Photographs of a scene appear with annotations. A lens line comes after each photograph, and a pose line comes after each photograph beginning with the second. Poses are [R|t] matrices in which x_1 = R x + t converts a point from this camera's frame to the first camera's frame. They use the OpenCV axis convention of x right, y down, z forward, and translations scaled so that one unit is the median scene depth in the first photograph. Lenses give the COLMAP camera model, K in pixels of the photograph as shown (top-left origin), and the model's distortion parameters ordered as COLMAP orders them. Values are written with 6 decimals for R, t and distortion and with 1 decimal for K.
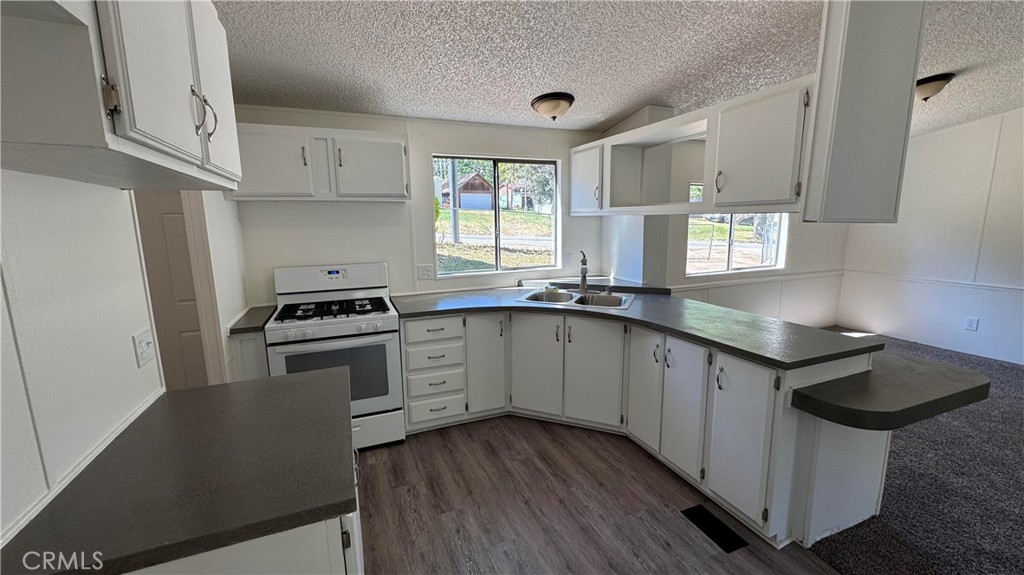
lens RADIAL K [[411.5, 0, 510.9], [0, 411.5, 286.0], [0, 0, 1]] dist [-0.001526, -0.000180]
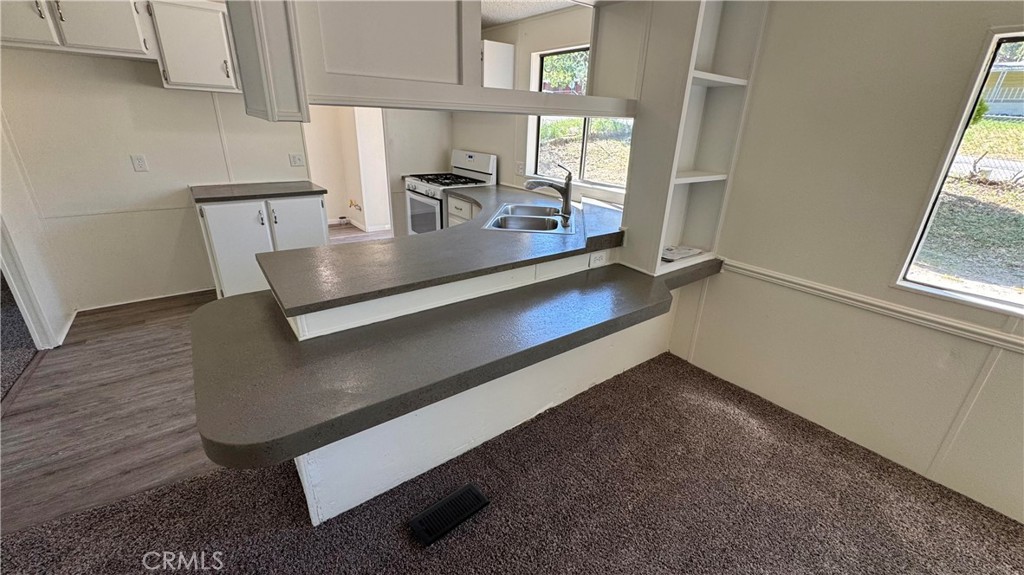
lens RADIAL K [[411.5, 0, 509.8], [0, 411.5, 289.8], [0, 0, 1]] dist [-0.001526, -0.000180]
pose [[0.253432, 0.385046, -0.887419, 1.109820], [-0.194241, 0.918939, 0.343251, -0.133987], [0.947651, 0.085383, 0.307680, 0.784967]]
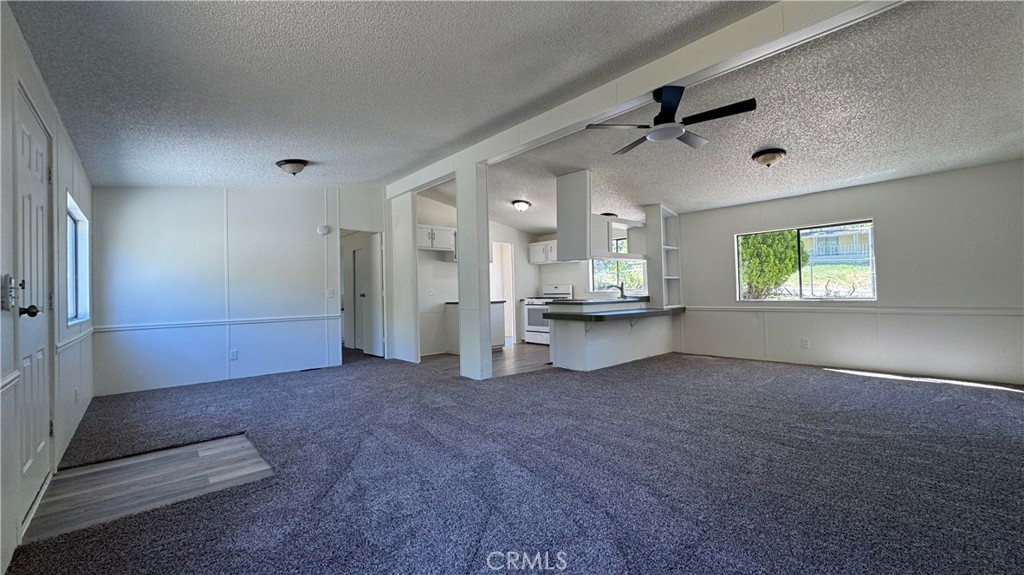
lens RADIAL K [[411.5, 0, 512.7], [0, 411.5, 287.6], [0, 0, 1]] dist [-0.001526, -0.000180]
pose [[0.340983, -0.004136, -0.940060, 2.317268], [-0.137064, 0.989085, -0.054069, 0.177410], [0.930024, 0.147285, 0.336694, -0.264411]]
